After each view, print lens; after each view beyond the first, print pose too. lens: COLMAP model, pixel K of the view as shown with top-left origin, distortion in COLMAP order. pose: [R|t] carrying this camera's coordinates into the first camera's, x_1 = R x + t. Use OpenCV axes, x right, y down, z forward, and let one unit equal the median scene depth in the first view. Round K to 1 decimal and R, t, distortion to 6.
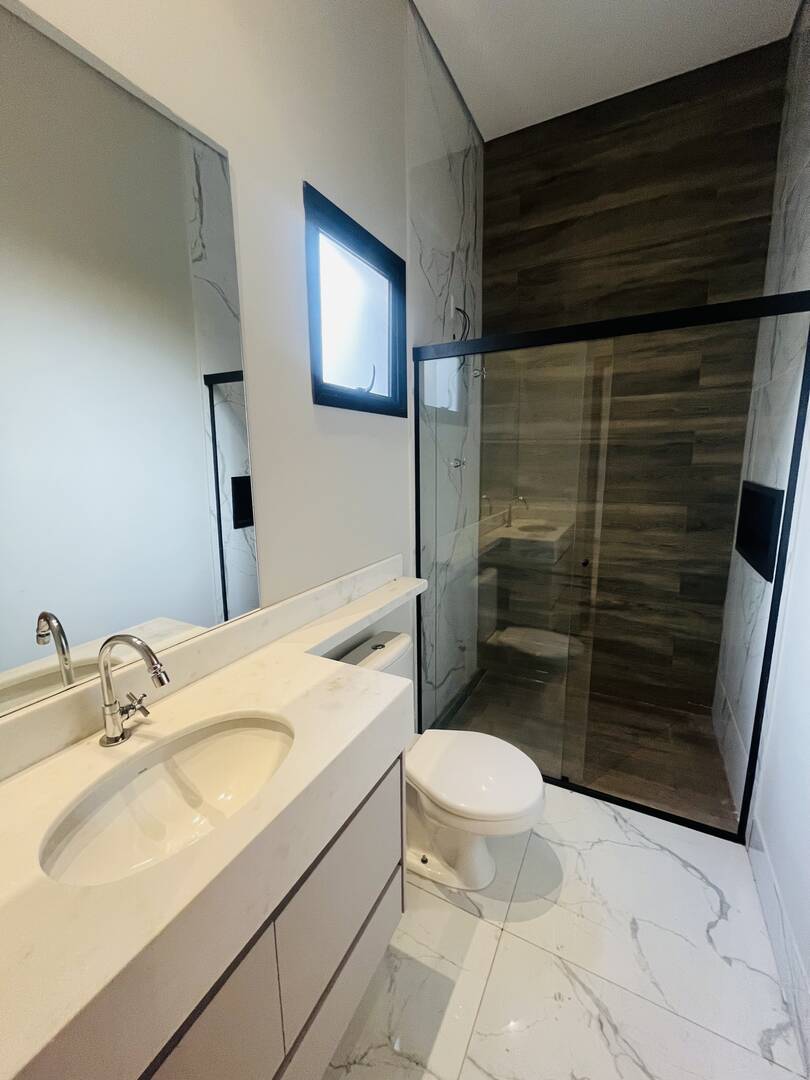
lens RADIAL K [[435.7, 0, 410.8], [0, 435.7, 535.6], [0, 0, 1]] dist [-0.007472, 0.000748]
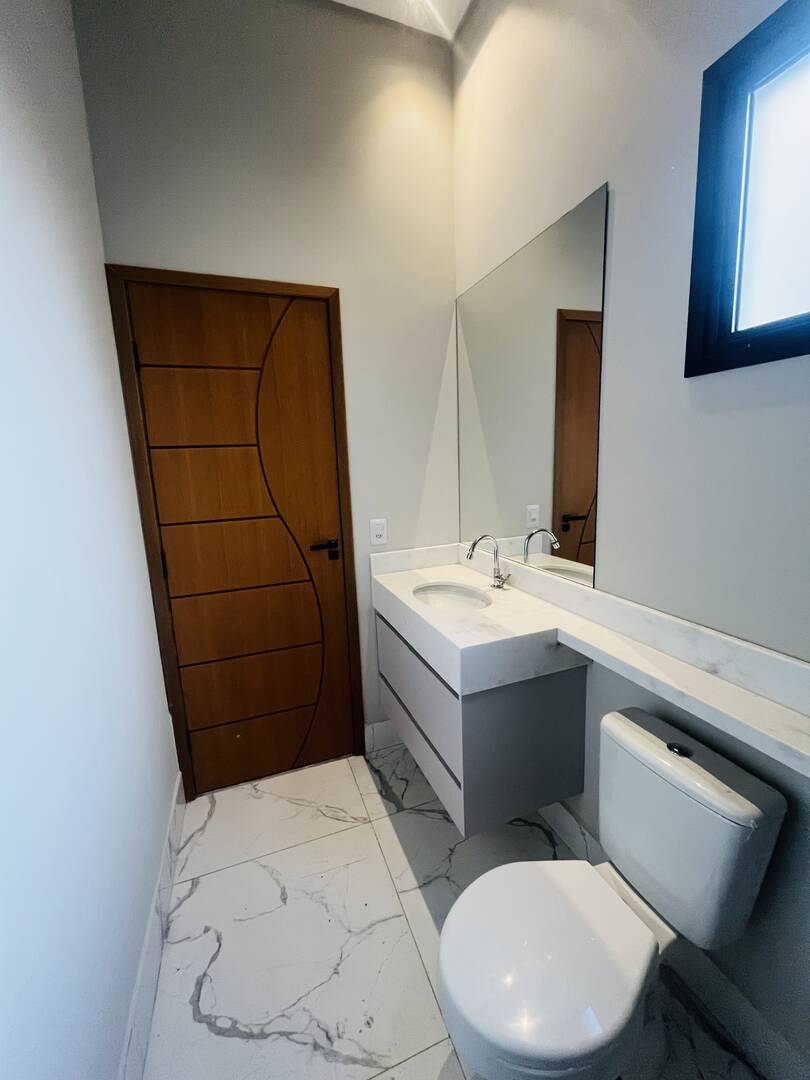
lens RADIAL K [[435.7, 0, 404.2], [0, 435.7, 536.7], [0, 0, 1]] dist [-0.007472, 0.000748]
pose [[-0.685610, 0.162559, -0.709587, 0.624832], [-0.074215, 0.954062, 0.290272, -0.200885], [0.724176, 0.251675, -0.642050, 1.097739]]
